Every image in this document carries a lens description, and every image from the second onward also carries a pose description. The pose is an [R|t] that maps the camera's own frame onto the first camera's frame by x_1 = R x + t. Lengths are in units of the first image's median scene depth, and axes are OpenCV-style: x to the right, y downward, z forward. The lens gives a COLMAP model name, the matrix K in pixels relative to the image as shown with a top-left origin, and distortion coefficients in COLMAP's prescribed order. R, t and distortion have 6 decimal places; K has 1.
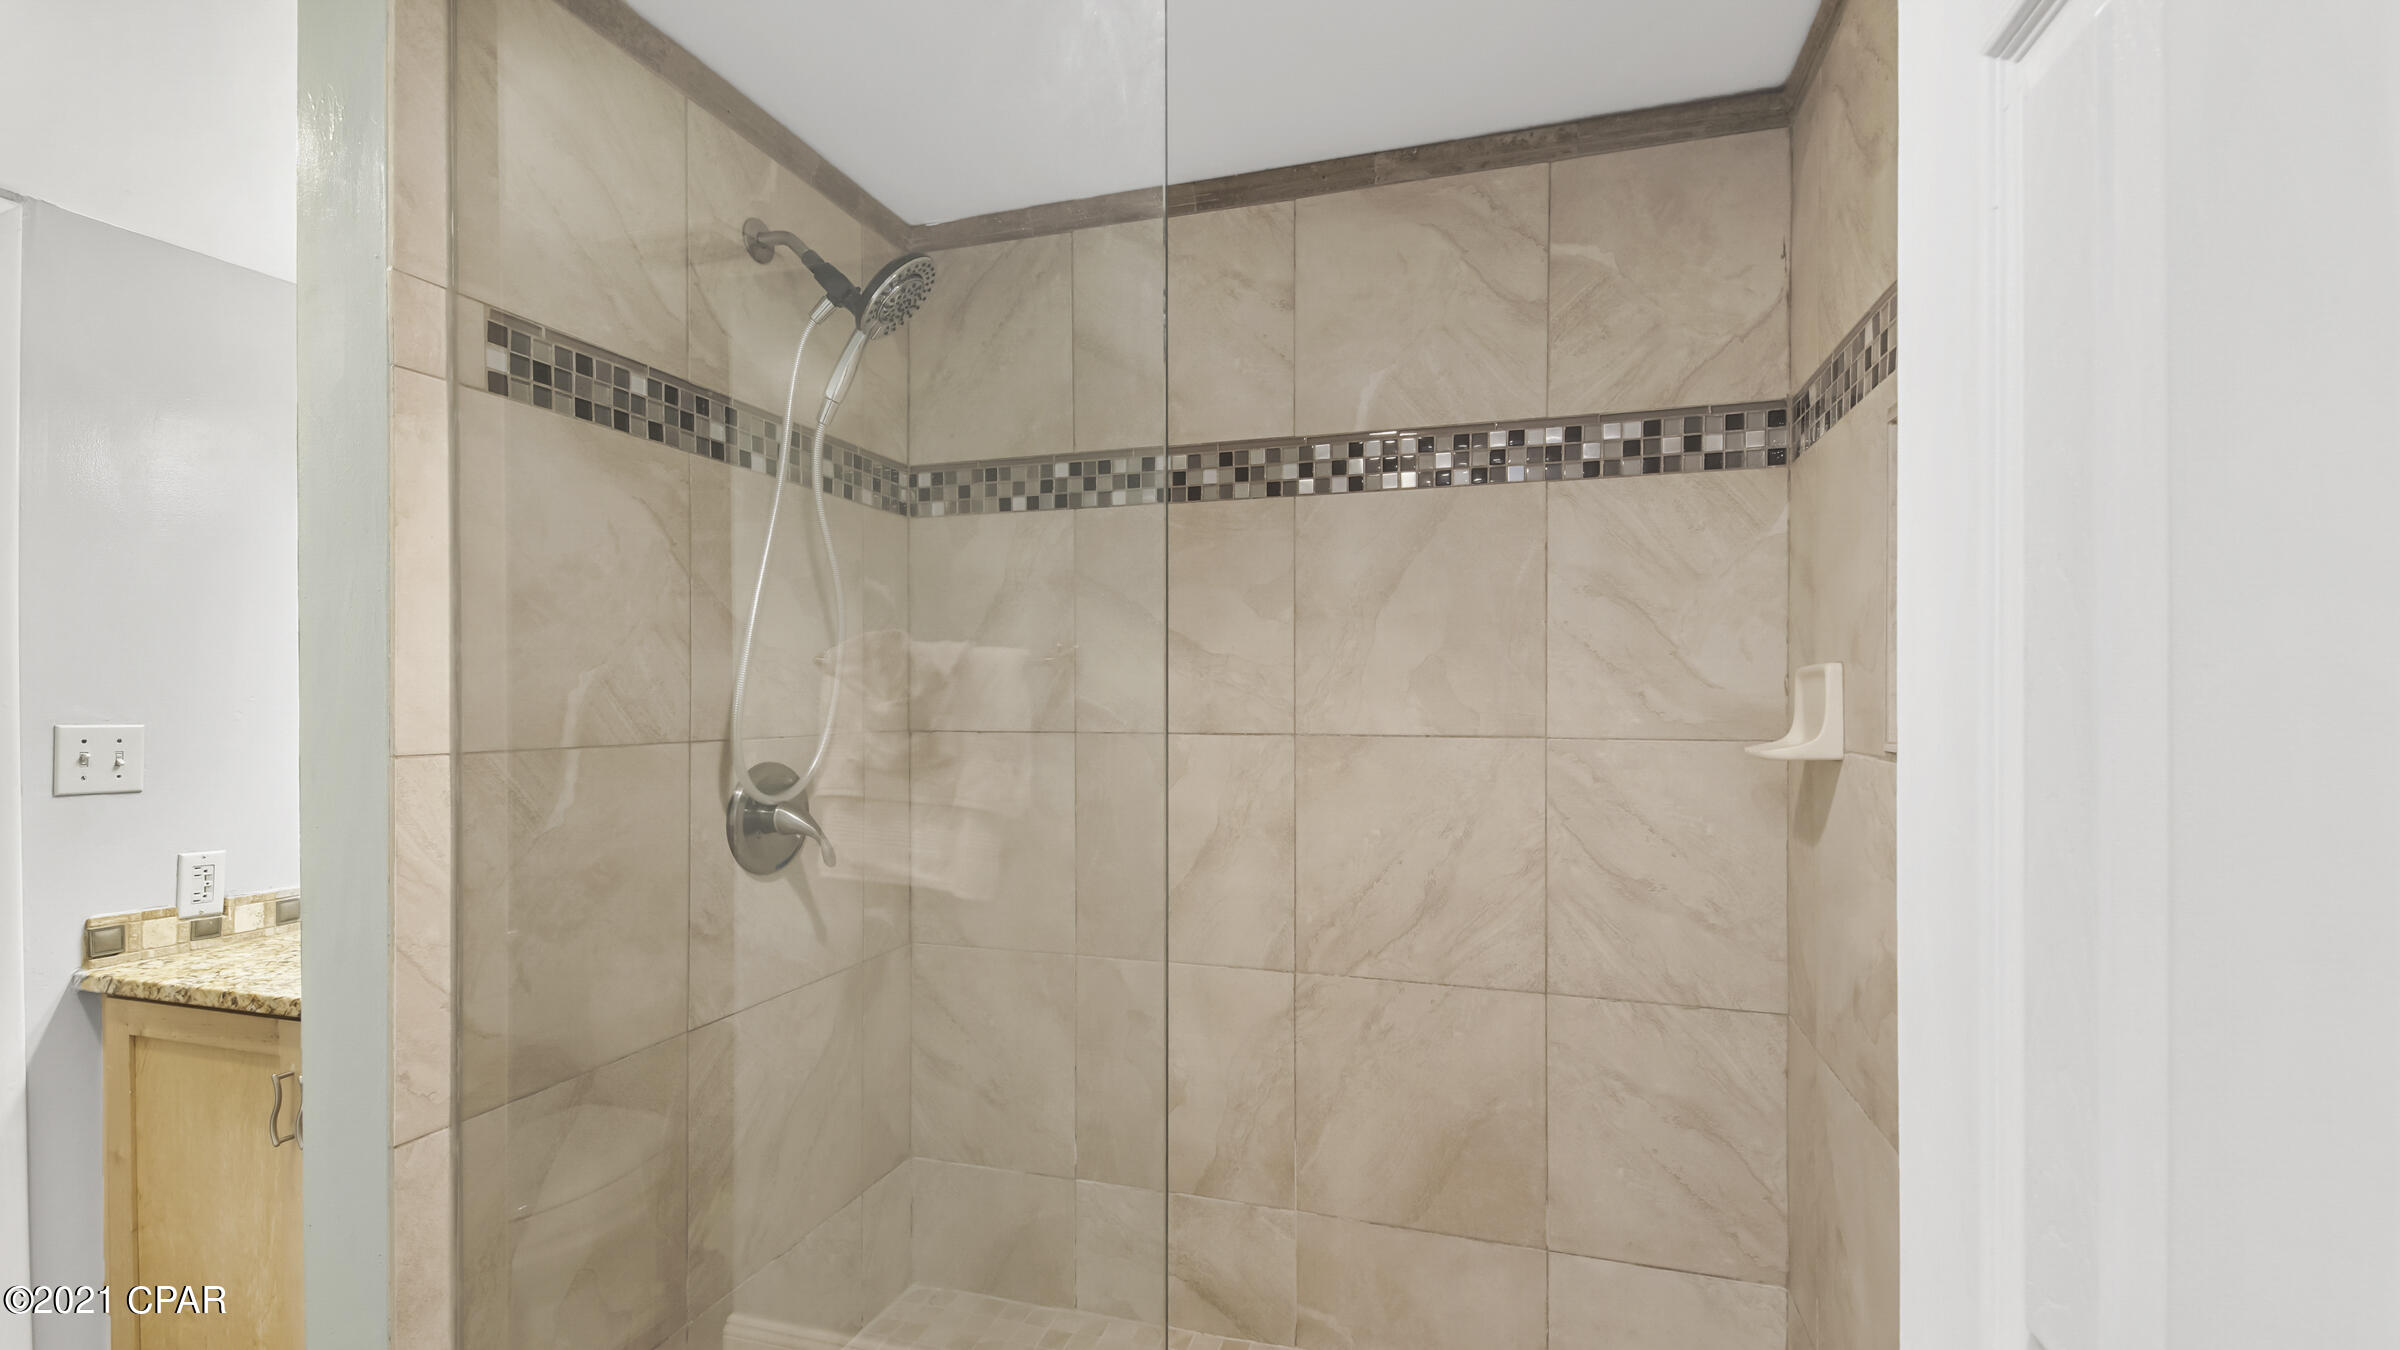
lens RADIAL K [[1068.0, 0, 1201.2], [0, 1068.0, 698.8], [0, 0, 1]] dist [0.025968, -0.015571]
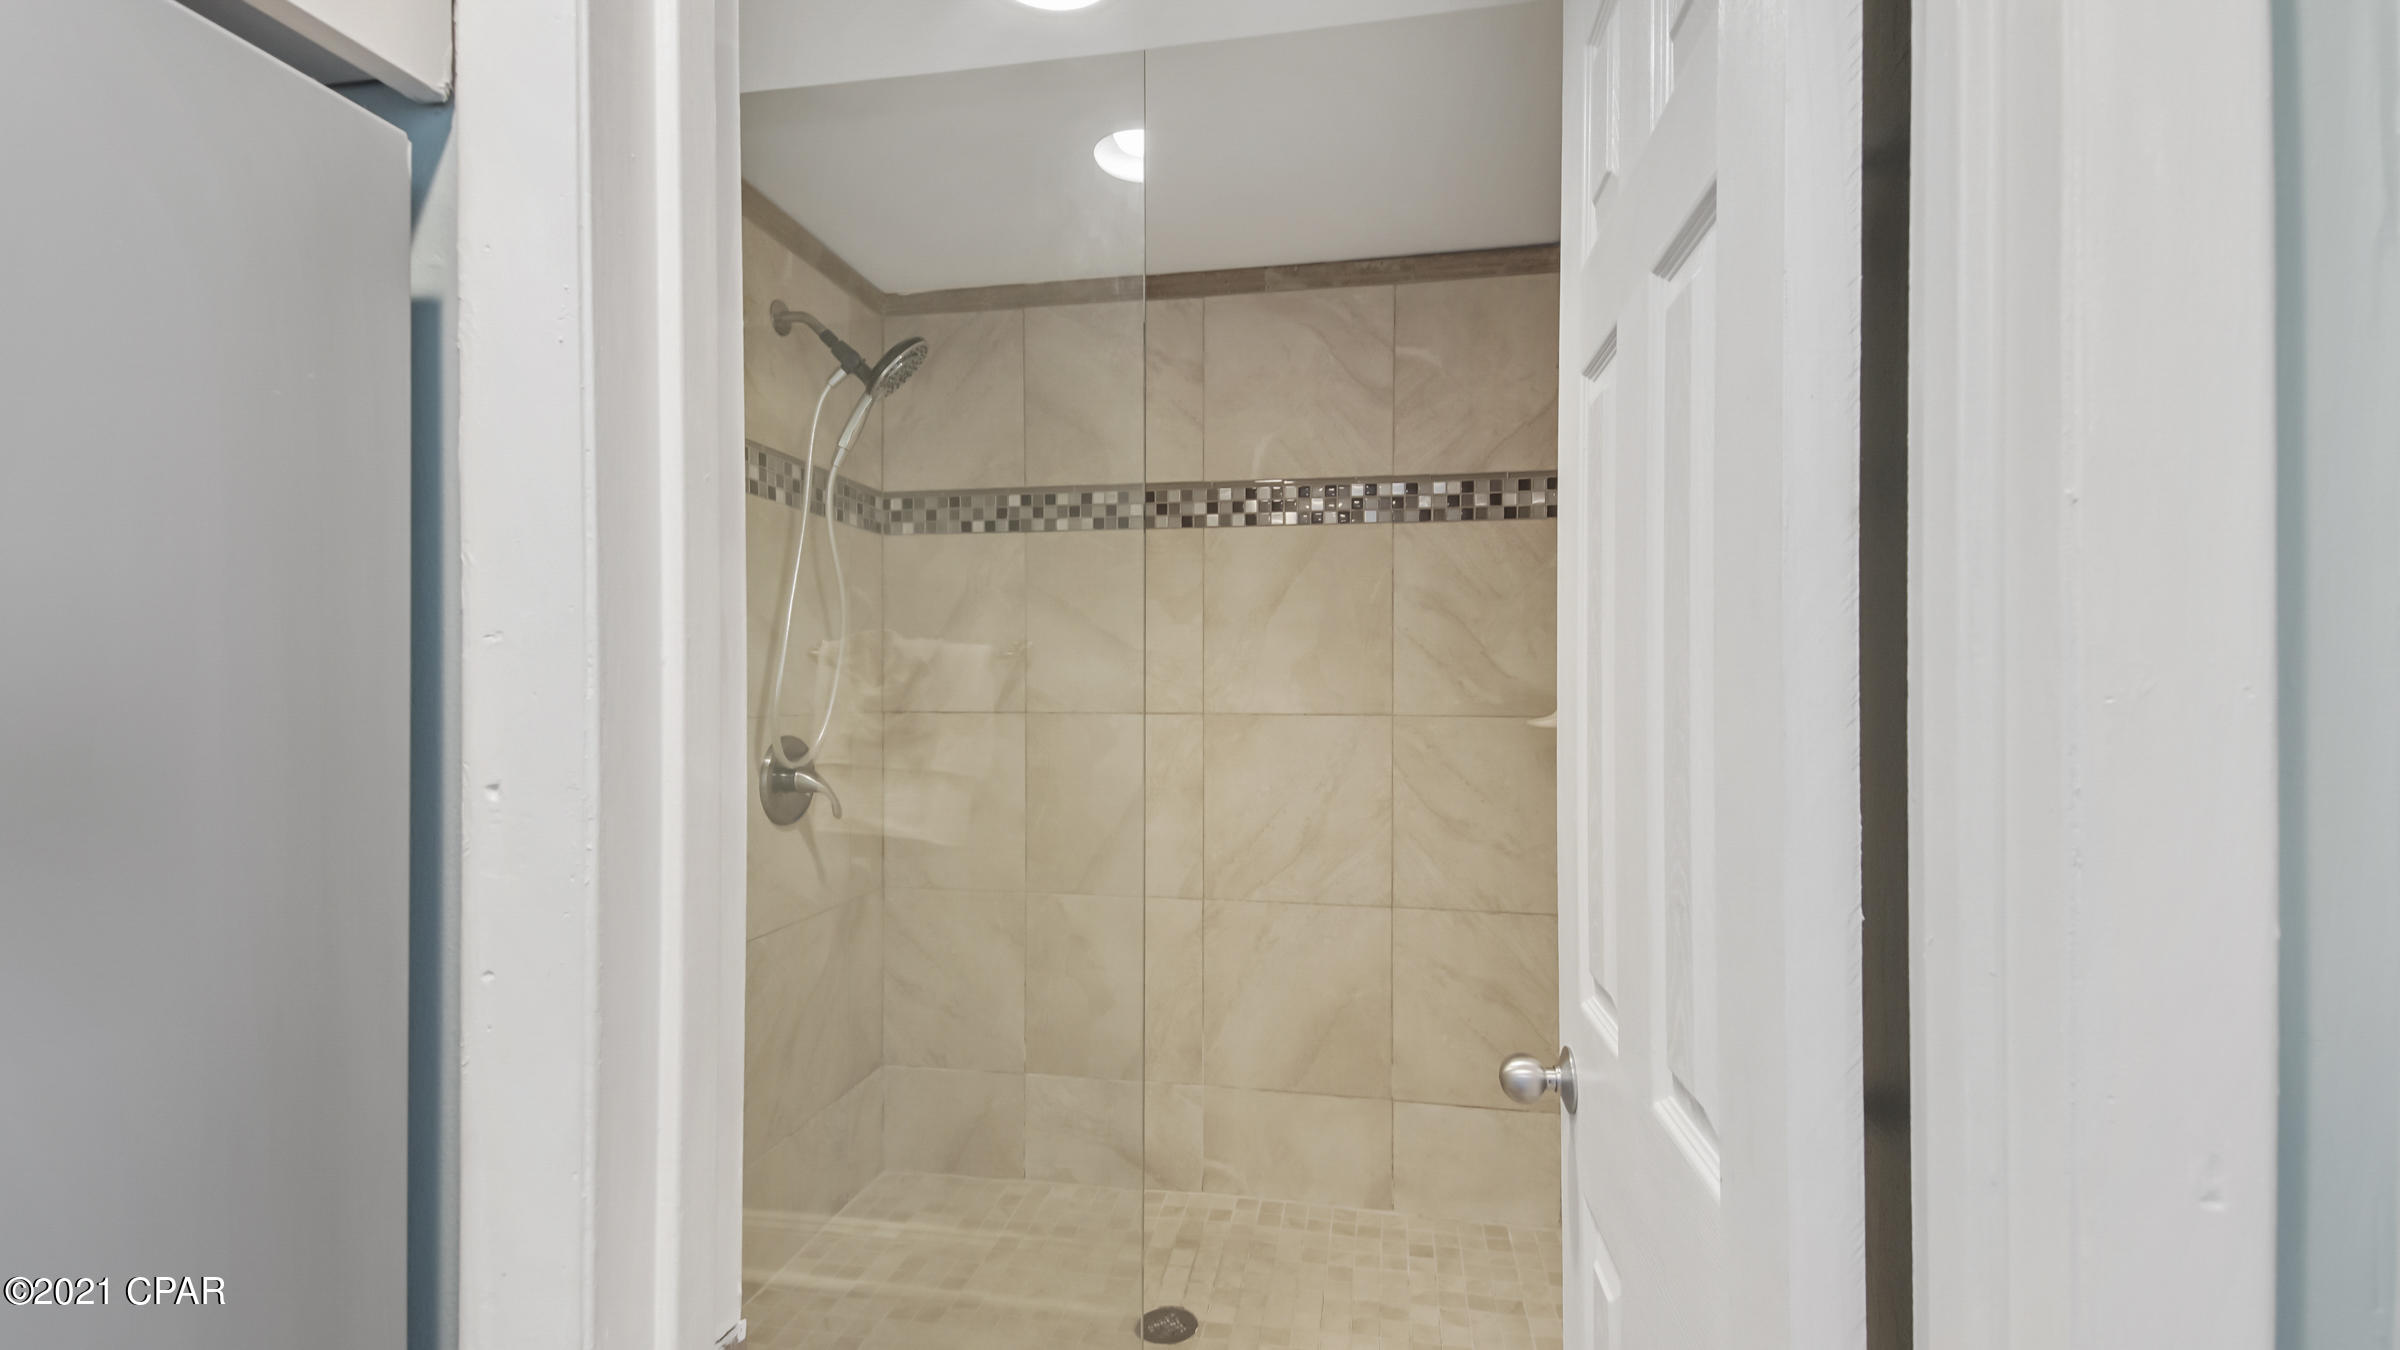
lens RADIAL K [[1068.0, 0, 1205.5], [0, 1068.0, 678.4], [0, 0, 1]] dist [0.025968, -0.015571]
pose [[0.991846, 0.003382, 0.127398, -0.073726], [-0.002385, 0.999965, -0.007975, 0.001404], [-0.127420, 0.007606, 0.991820, -0.273308]]
